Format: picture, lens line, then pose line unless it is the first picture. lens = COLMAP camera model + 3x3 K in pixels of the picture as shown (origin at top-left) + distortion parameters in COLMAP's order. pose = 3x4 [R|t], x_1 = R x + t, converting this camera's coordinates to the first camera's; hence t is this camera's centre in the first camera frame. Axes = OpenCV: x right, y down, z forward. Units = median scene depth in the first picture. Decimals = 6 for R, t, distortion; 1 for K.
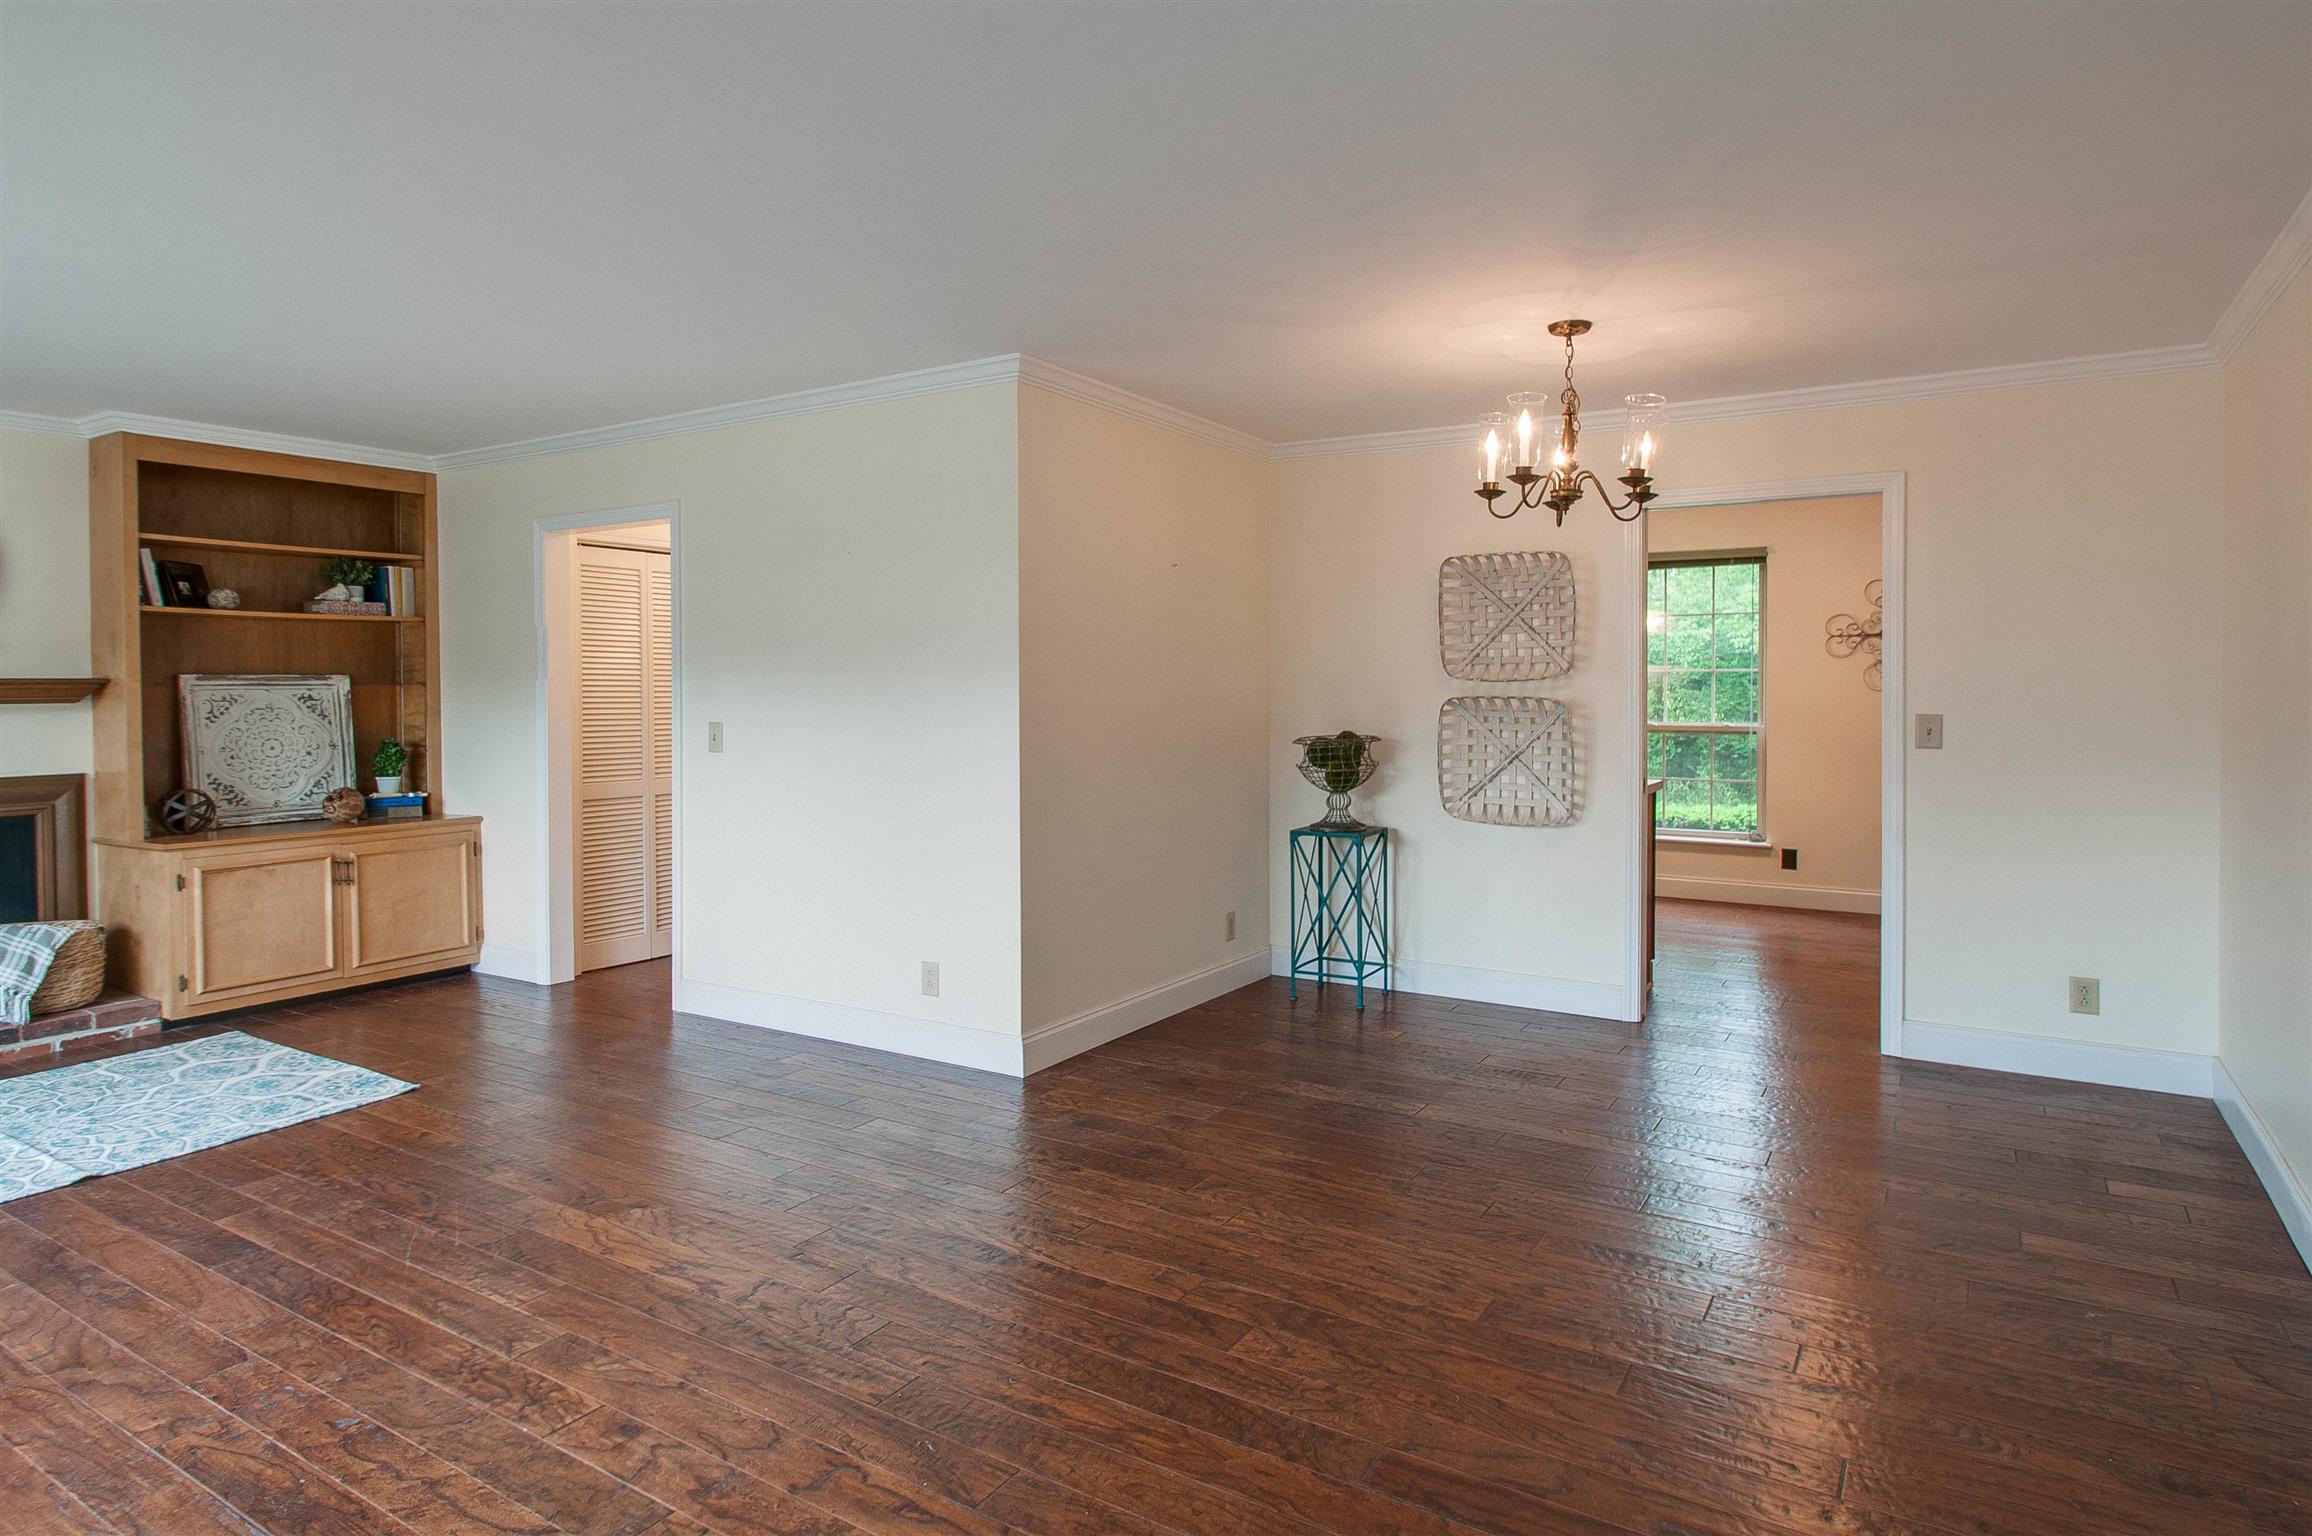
lens RADIAL K [[1308.5, 0, 1155.9], [0, 1308.5, 774.9], [0, 0, 1]] dist [0.002838, -0.000351]
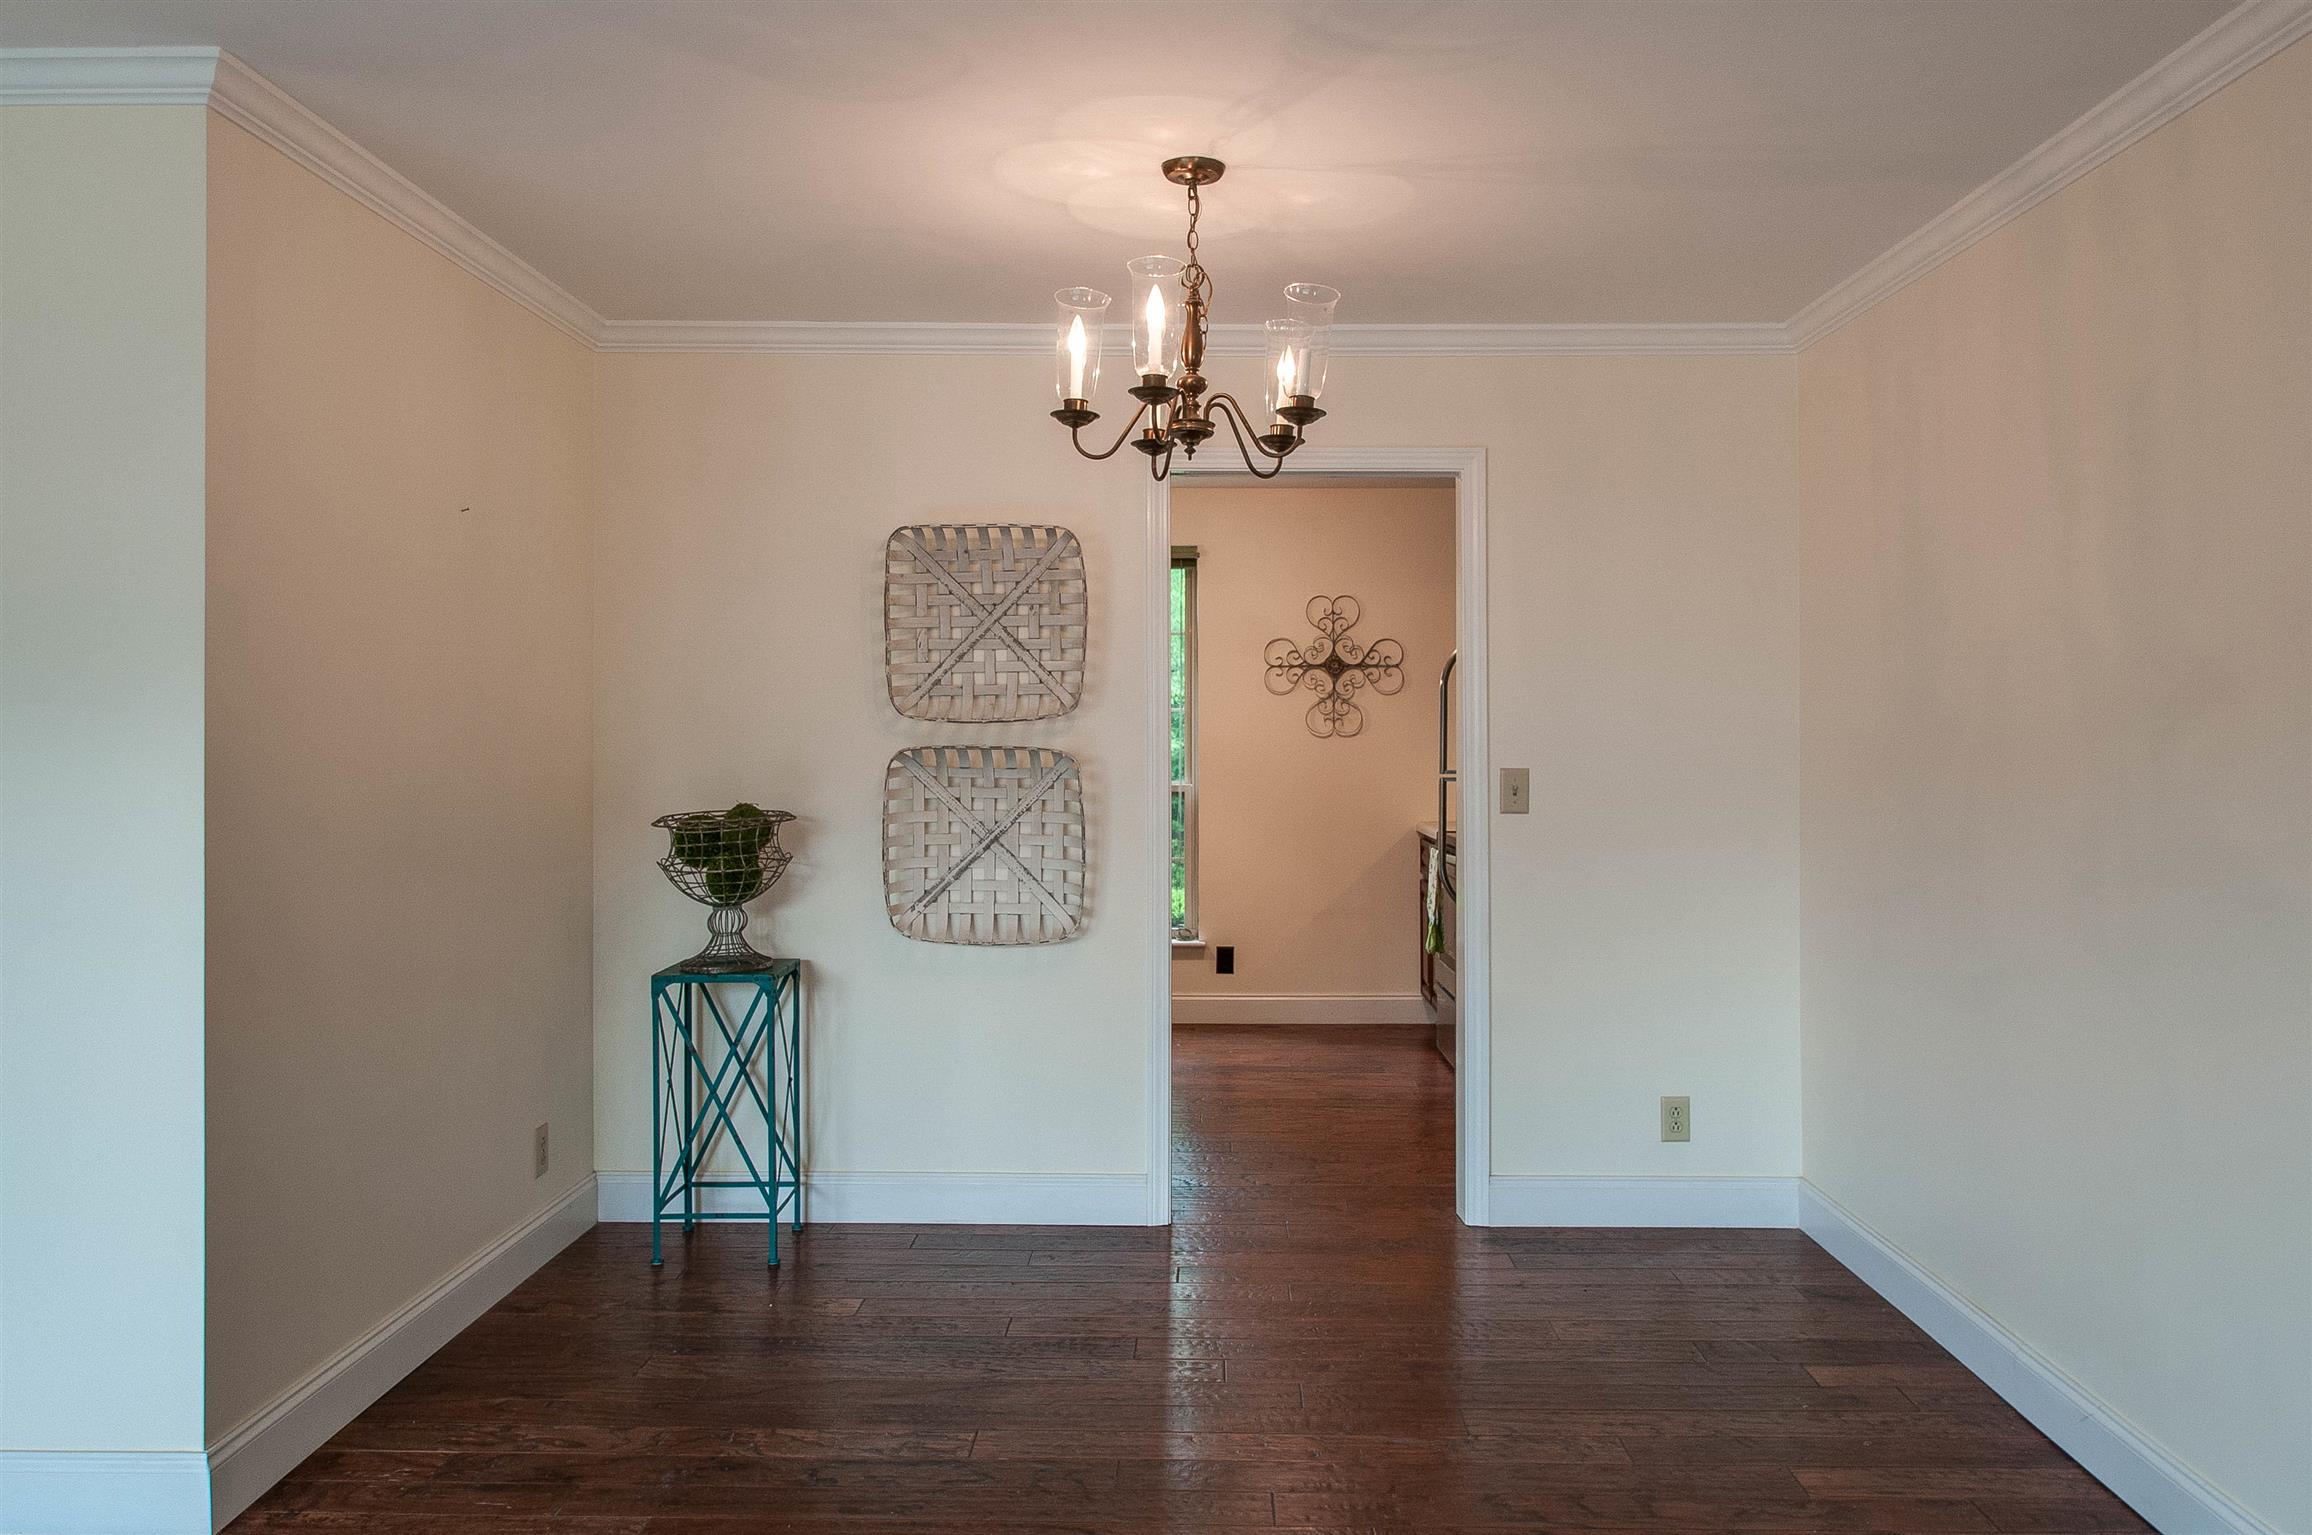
lens RADIAL K [[1785.5, 0, 1156.0], [0, 1785.5, 767.5], [0, 0, 1]] dist [-0.012694, 0.002275]
pose [[0.867681, -0.007978, 0.497057, -0.096699], [0.031469, 0.998747, -0.038904, -0.012366], [-0.496124, 0.049398, 0.866845, 0.193057]]
